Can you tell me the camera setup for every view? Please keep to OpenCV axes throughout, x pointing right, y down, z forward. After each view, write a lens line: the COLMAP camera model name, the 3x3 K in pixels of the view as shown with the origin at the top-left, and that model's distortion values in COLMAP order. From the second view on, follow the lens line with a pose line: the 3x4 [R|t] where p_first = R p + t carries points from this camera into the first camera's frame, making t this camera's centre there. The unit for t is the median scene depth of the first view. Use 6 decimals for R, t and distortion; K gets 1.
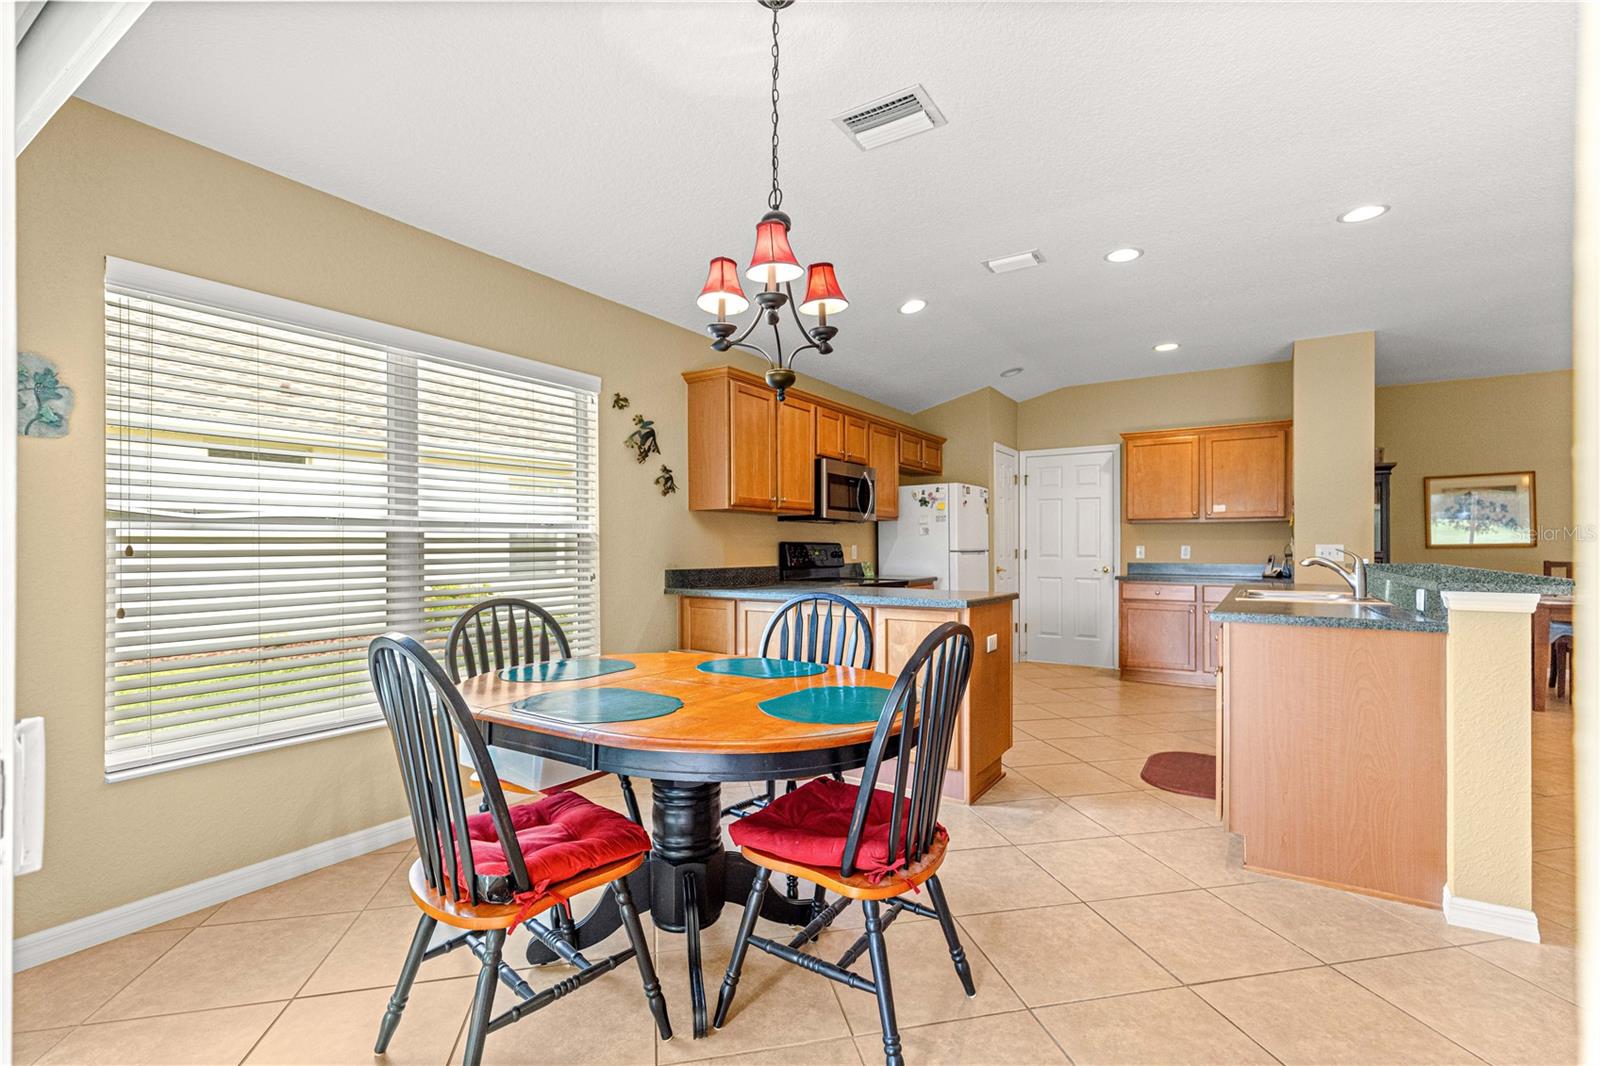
lens RADIAL K [[714.4, 0, 804.5], [0, 714.4, 545.0], [0, 0, 1]] dist [0.005680, -0.000215]
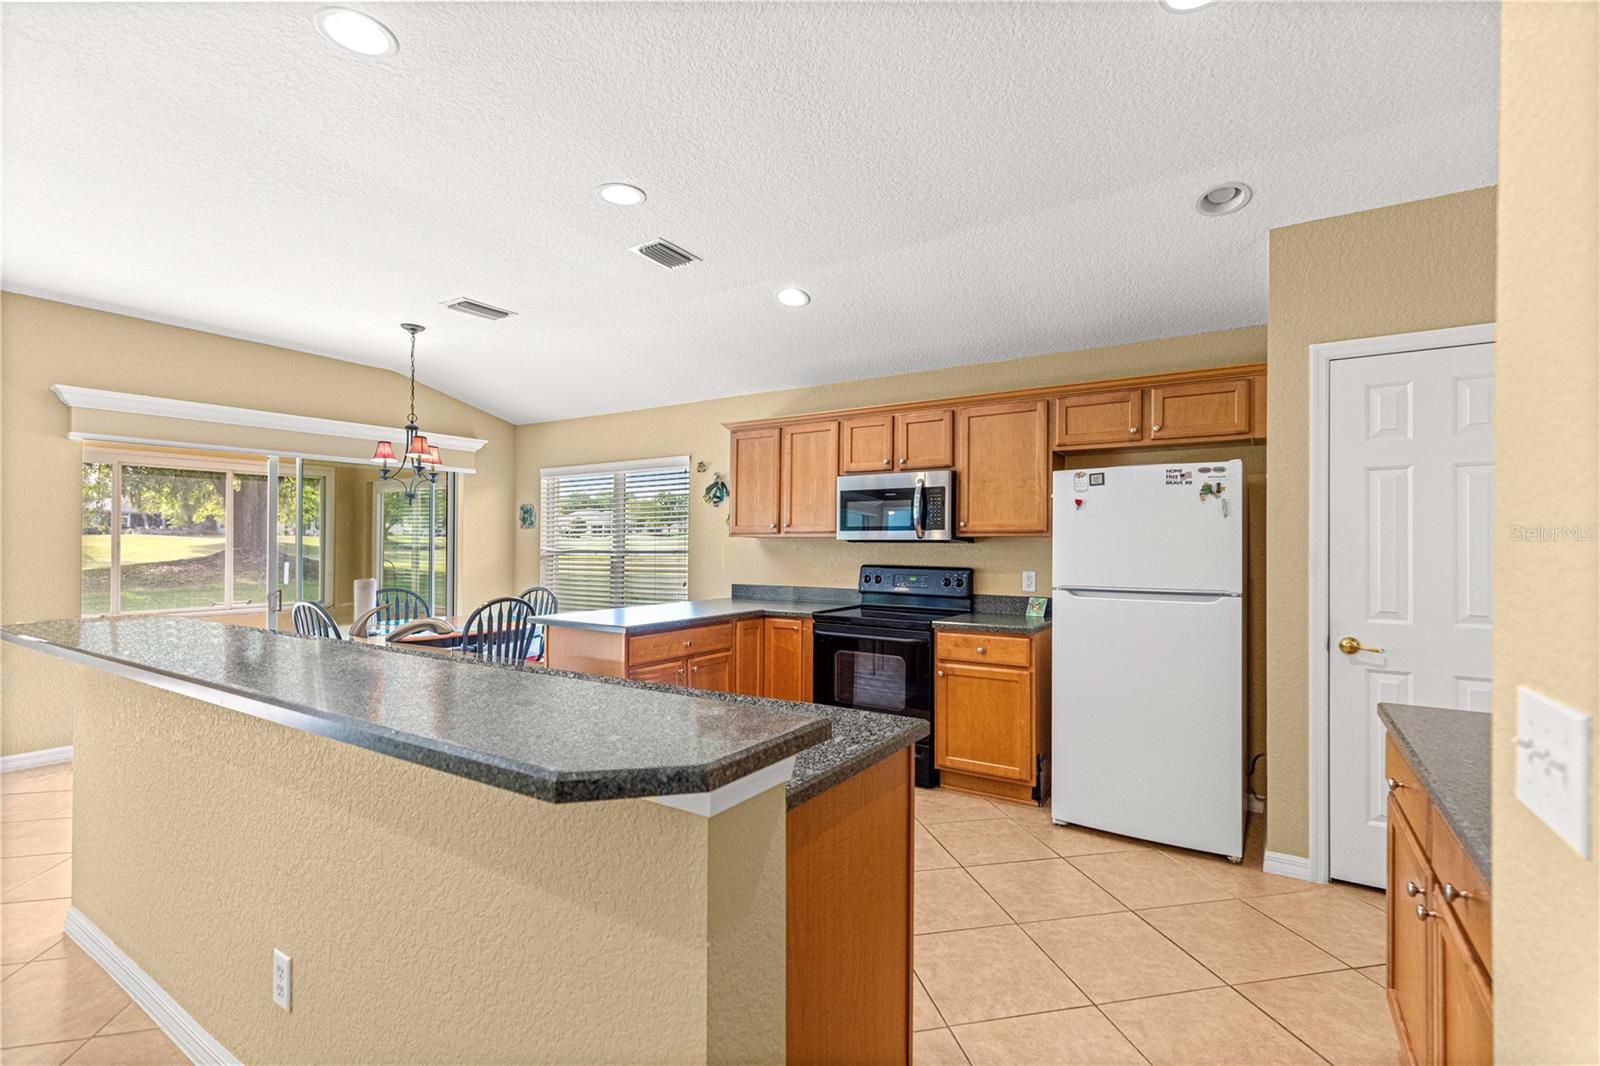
lens RADIAL K [[714.4, 0, 804.5], [0, 714.4, 545.0], [0, 0, 1]] dist [0.005680, -0.000215]
pose [[0.000347, -0.001209, -0.999999, 0.847663], [-0.003053, 0.999995, -0.001210, -0.026773], [0.999995, 0.003053, 0.000343, 0.843962]]
